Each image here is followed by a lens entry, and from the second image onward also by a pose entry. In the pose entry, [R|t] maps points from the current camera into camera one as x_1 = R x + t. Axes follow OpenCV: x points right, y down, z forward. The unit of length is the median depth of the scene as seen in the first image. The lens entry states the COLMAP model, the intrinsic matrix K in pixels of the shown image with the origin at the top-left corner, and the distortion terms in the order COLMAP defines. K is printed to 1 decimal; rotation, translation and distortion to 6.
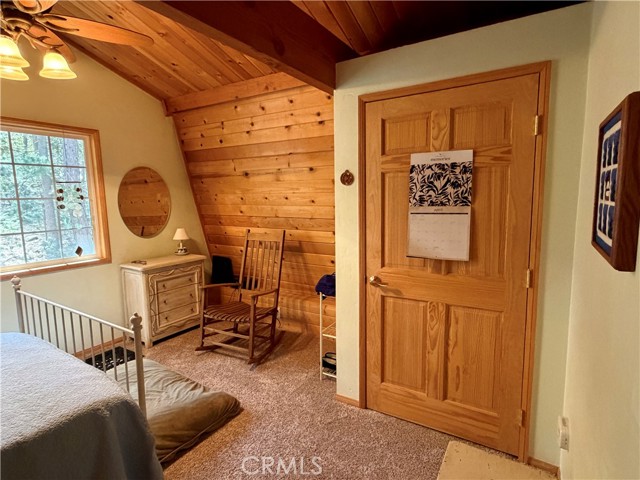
lens RADIAL K [[350.0, 0, 318.9], [0, 350.0, 240.6], [0, 0, 1]] dist [0.000120, 0.001497]
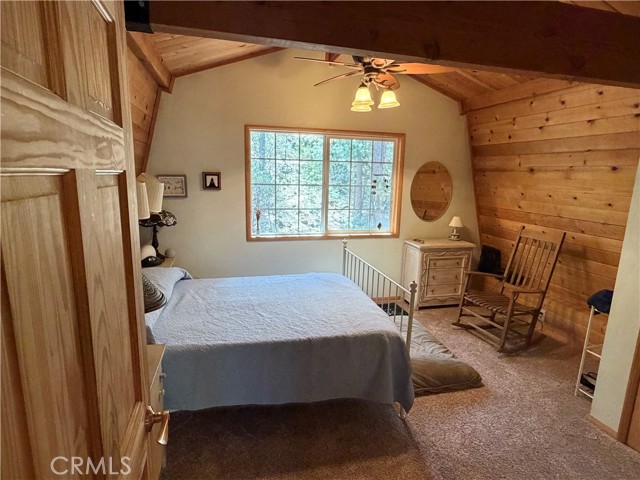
lens RADIAL K [[350.0, 0, 319.3], [0, 350.0, 243.1], [0, 0, 1]] dist [0.000120, 0.001497]
pose [[0.723949, 0.164440, -0.669968, 0.062145], [-0.120365, 0.986387, 0.112040, -0.028828], [0.679271, -0.000471, 0.733887, -0.149533]]
